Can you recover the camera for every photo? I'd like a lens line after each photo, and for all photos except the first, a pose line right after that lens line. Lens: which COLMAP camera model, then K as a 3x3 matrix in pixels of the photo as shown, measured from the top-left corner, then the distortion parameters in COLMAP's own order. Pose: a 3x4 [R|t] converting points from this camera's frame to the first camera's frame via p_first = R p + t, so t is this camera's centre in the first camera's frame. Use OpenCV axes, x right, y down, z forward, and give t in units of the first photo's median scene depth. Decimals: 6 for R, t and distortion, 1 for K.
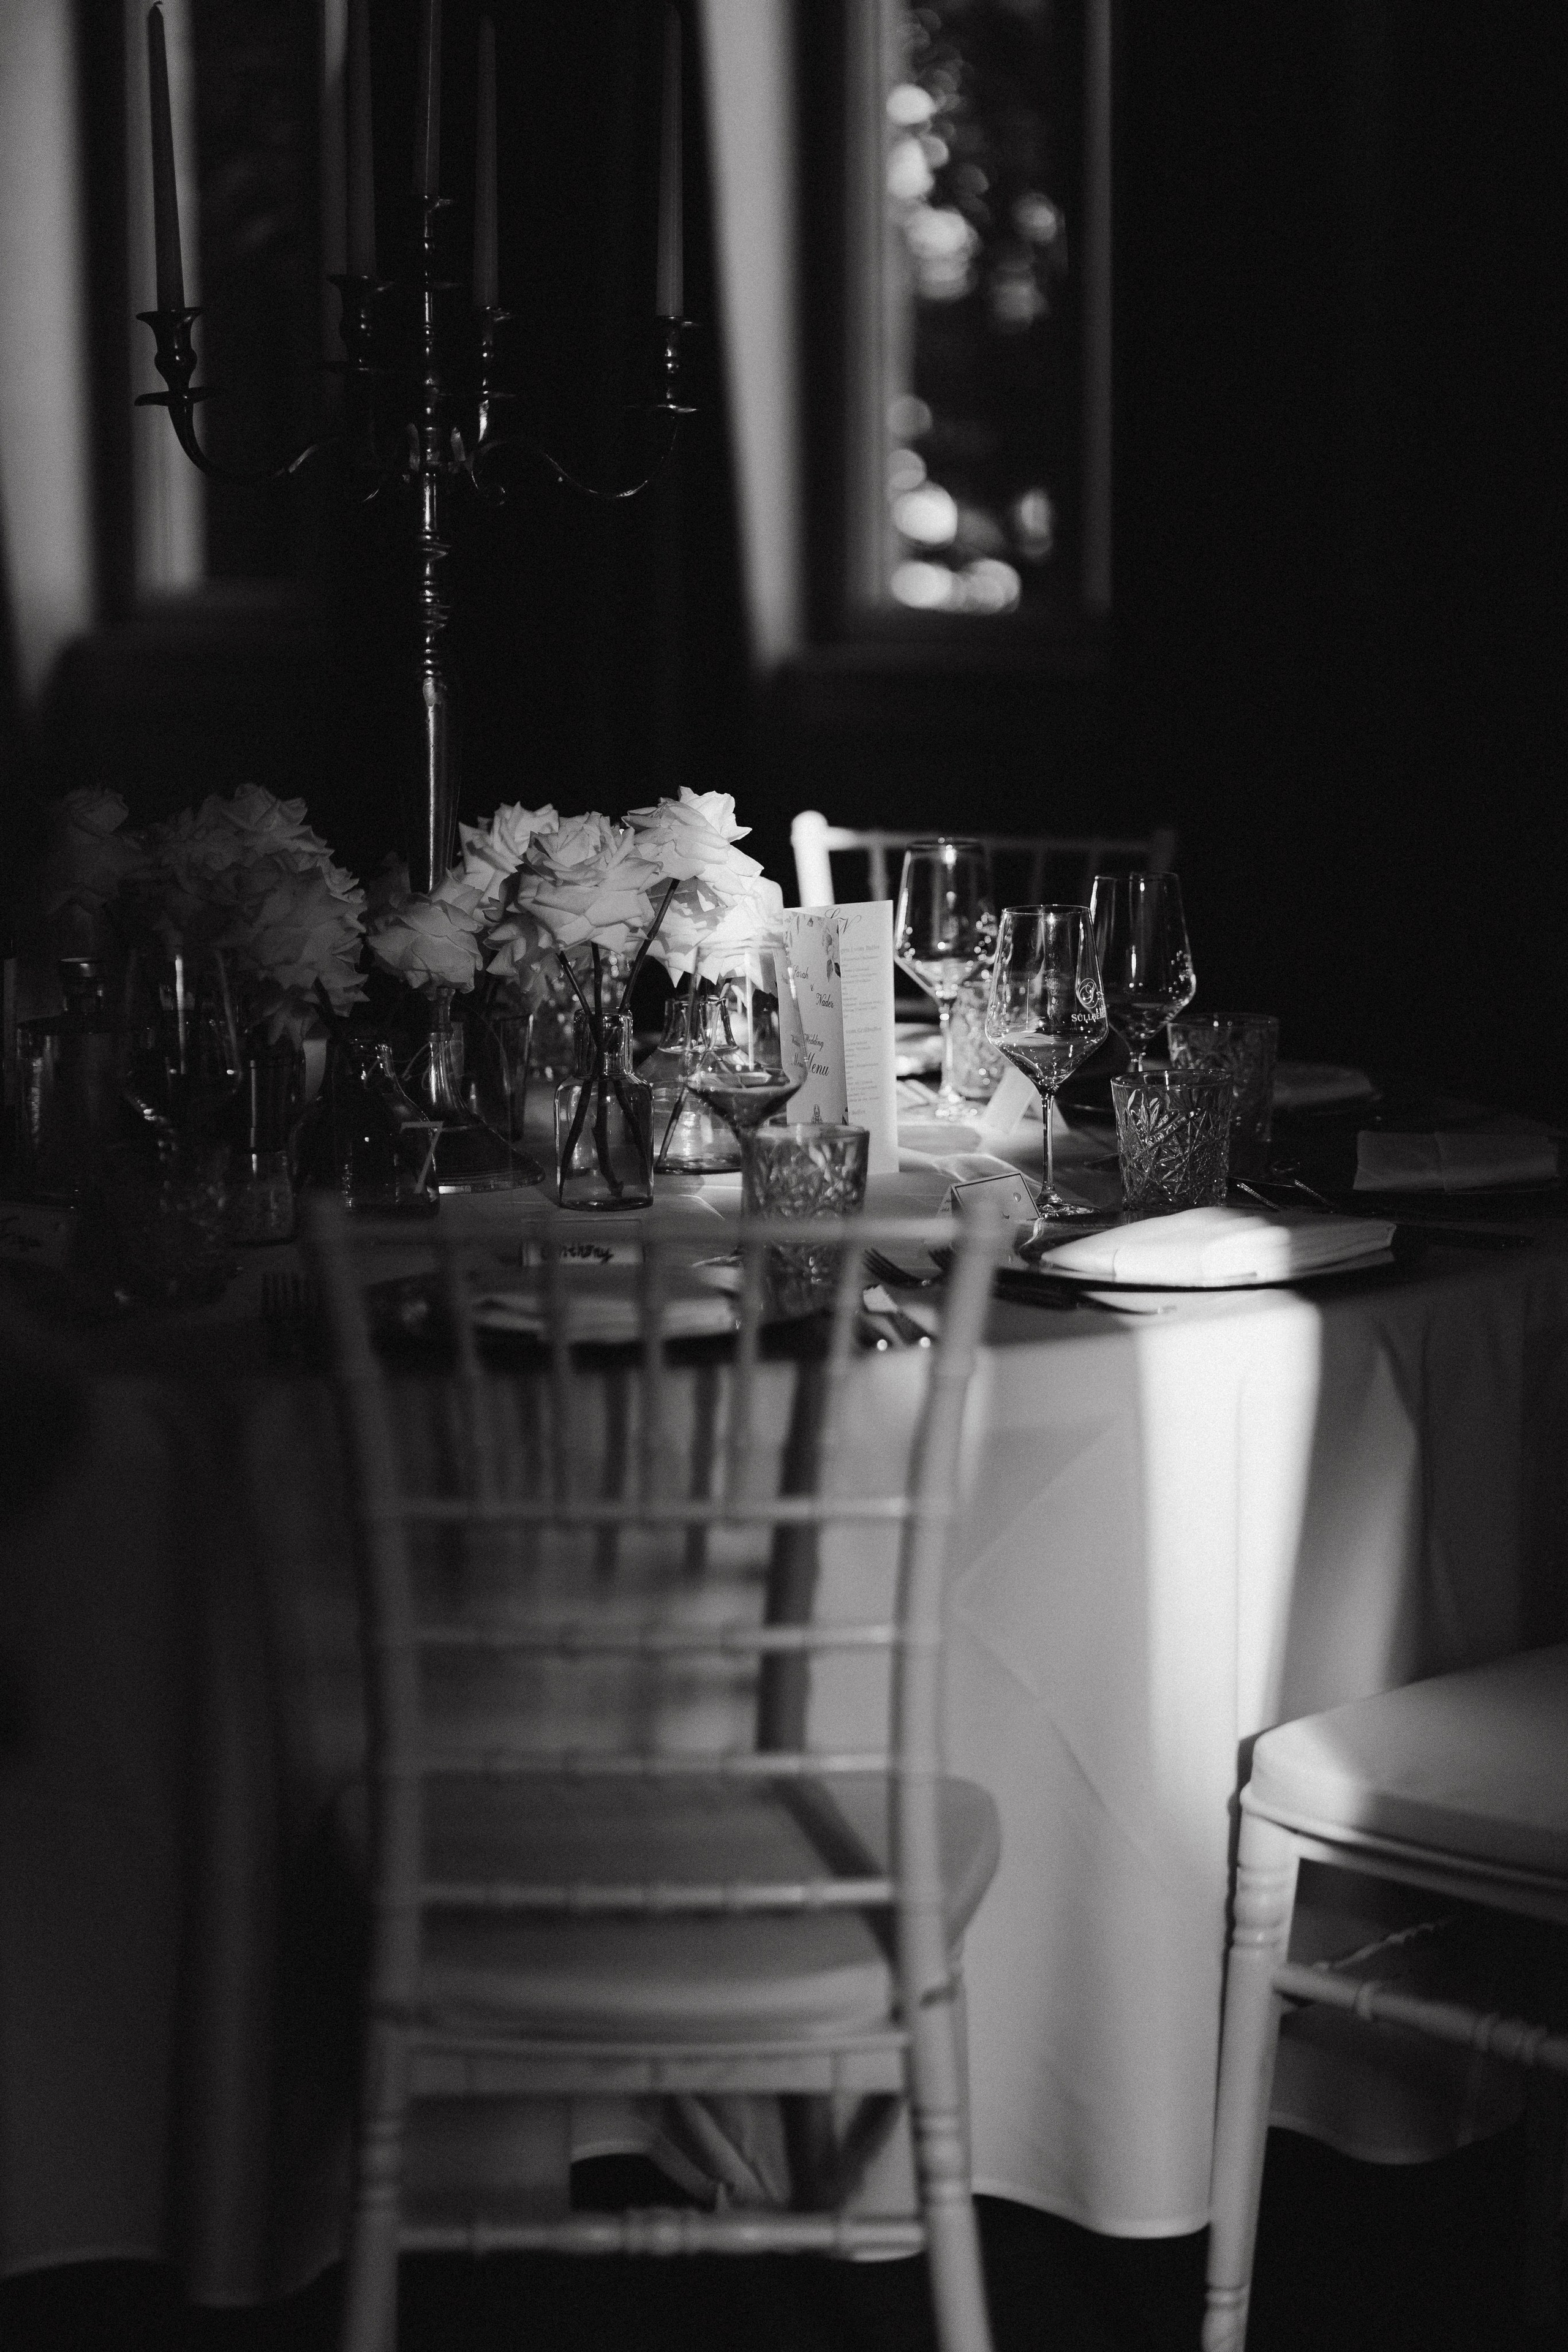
lens RADIAL K [[6059.3, 0, 784.0], [0, 6059.3, 1176.0], [0, 0, 1]] dist [0.035657, 0.484382]
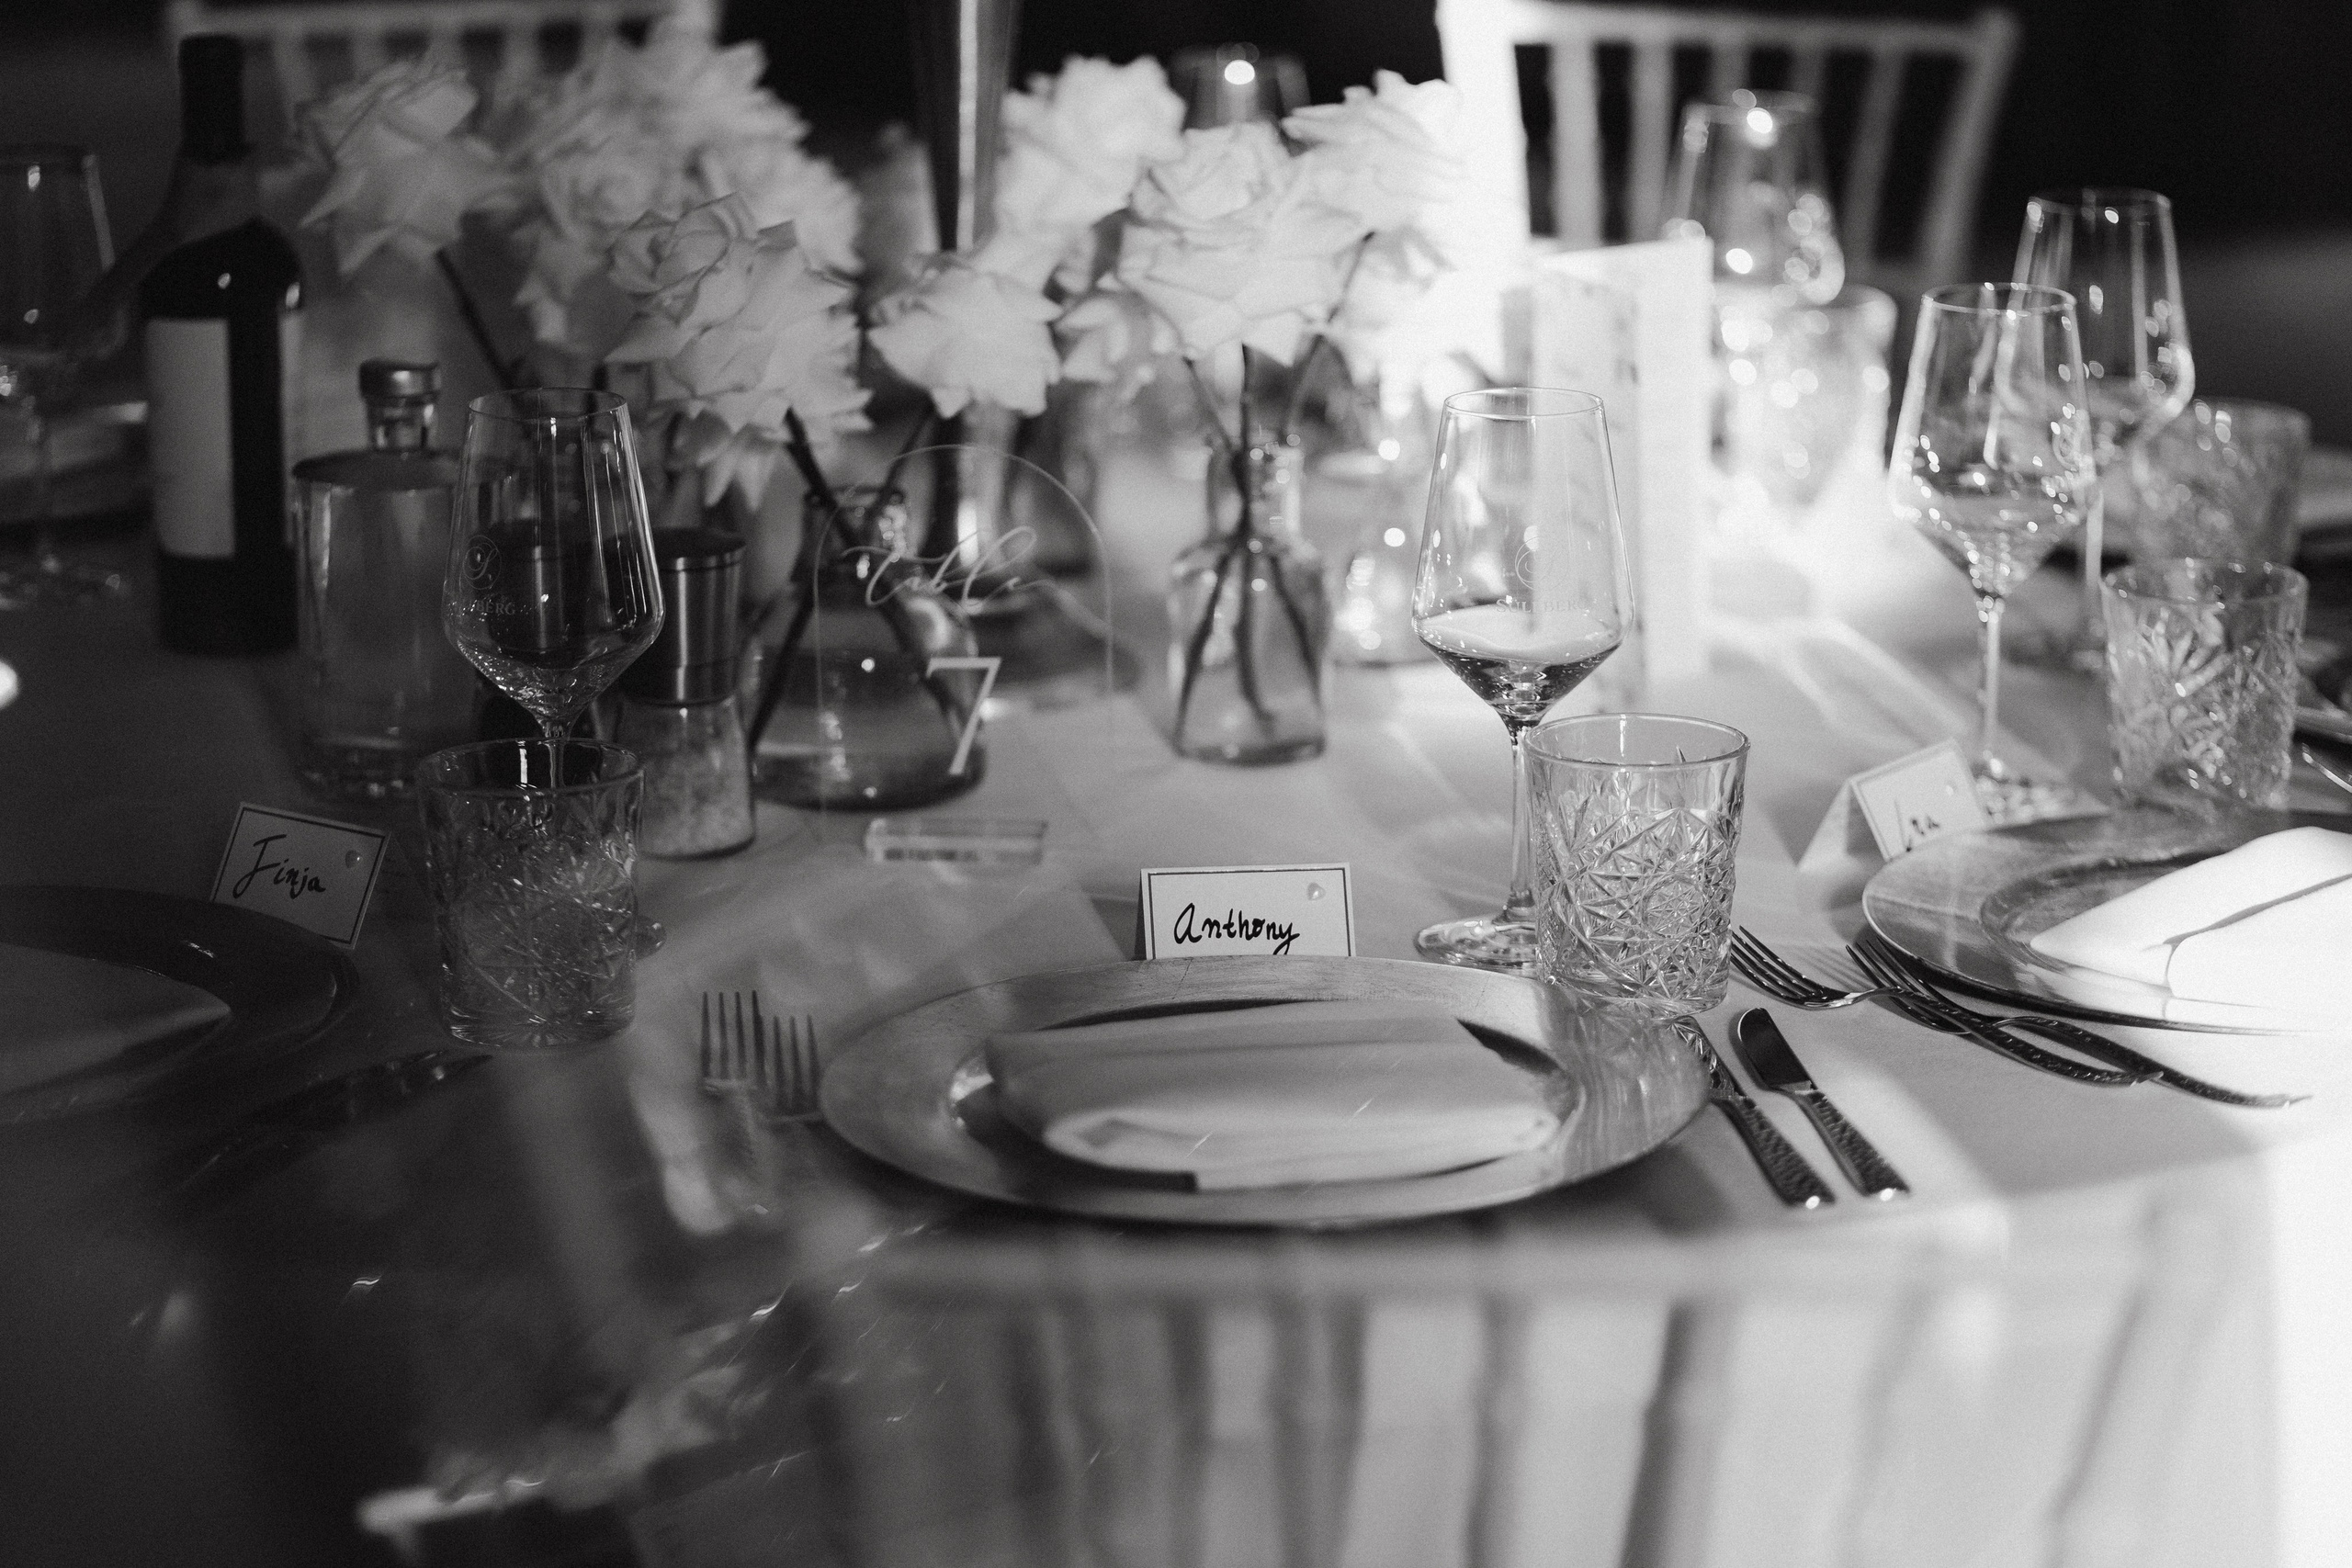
lens RADIAL K [[6058.7, 0, 1224.3], [0, 6058.7, 785.0], [0, 0, 1]] dist [0.035657, 0.484382]
pose [[0.999966, 0.007333, 0.003744, -0.035213], [-0.007718, 0.993206, 0.116112, -0.064742], [-0.002867, -0.116137, 0.993229, 0.393159]]
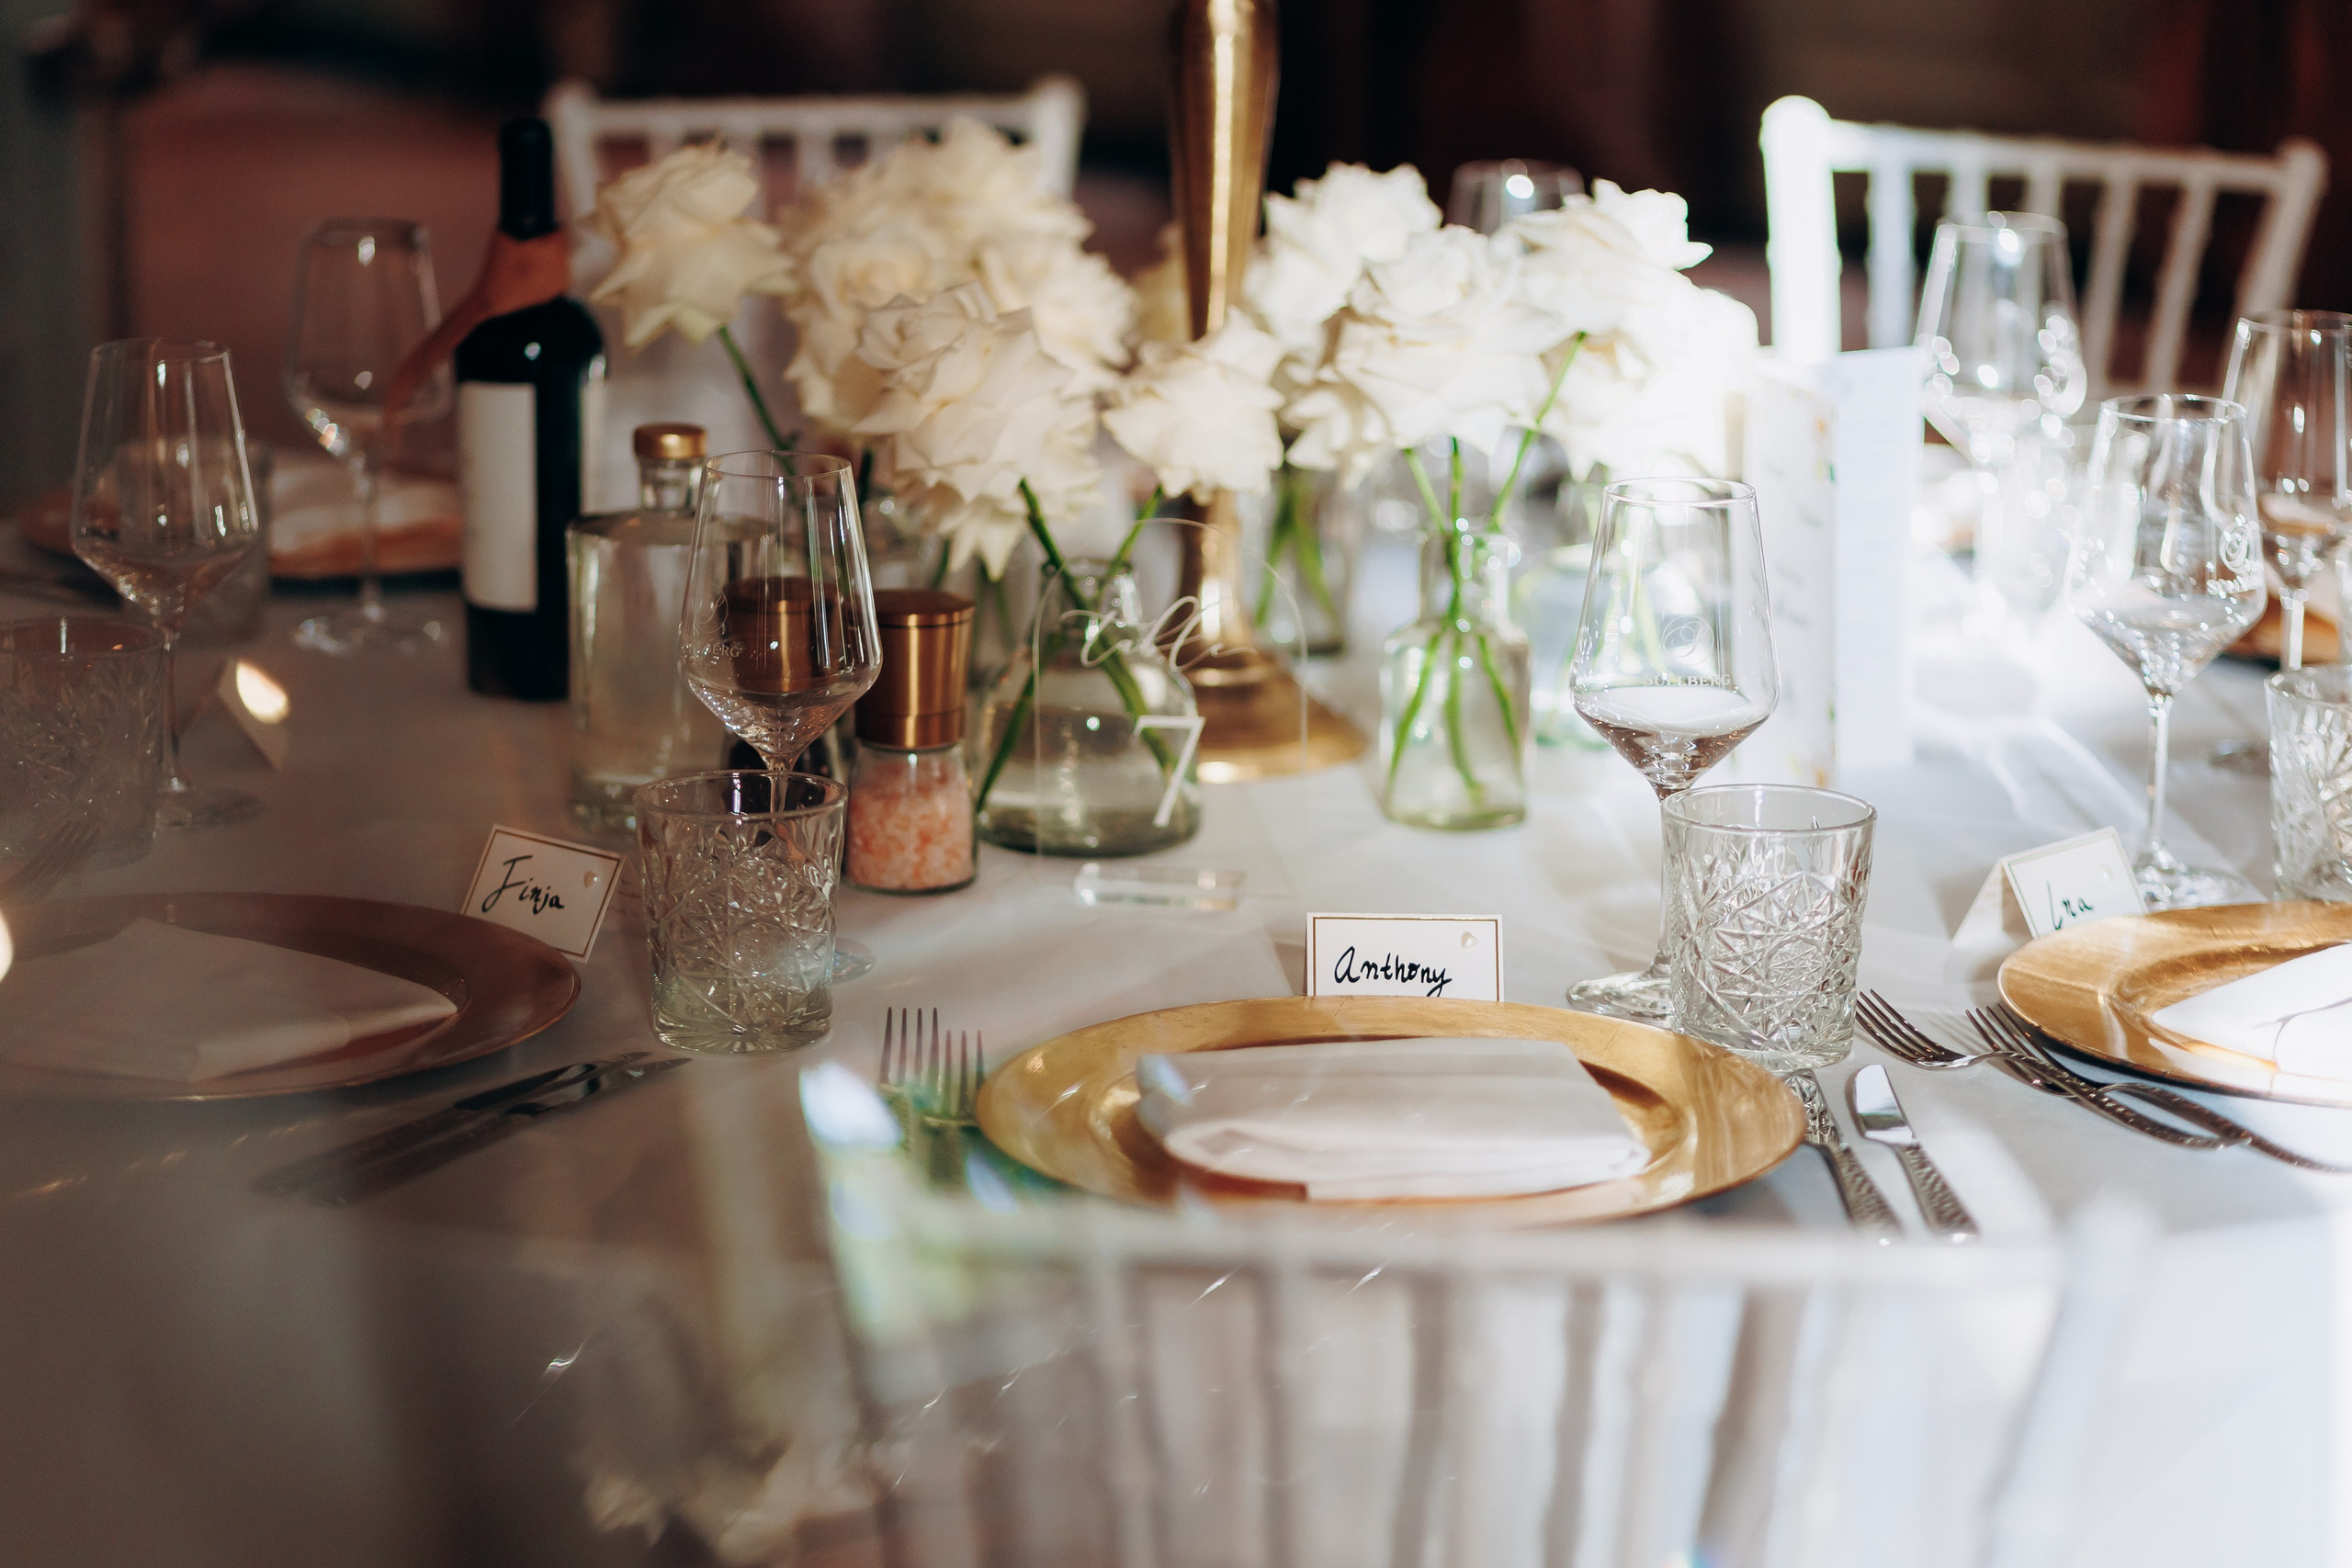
lens RADIAL K [[5981.5, 0, 1176.0], [0, 5981.5, 784.0], [0, 0, 1]] dist [1.078772, -15.623956]
pose [[0.994920, 0.042652, -0.091186, -0.000456], [-0.033927, 0.994882, 0.095180, -0.061278], [0.094779, -0.091603, 0.991275, 0.356356]]
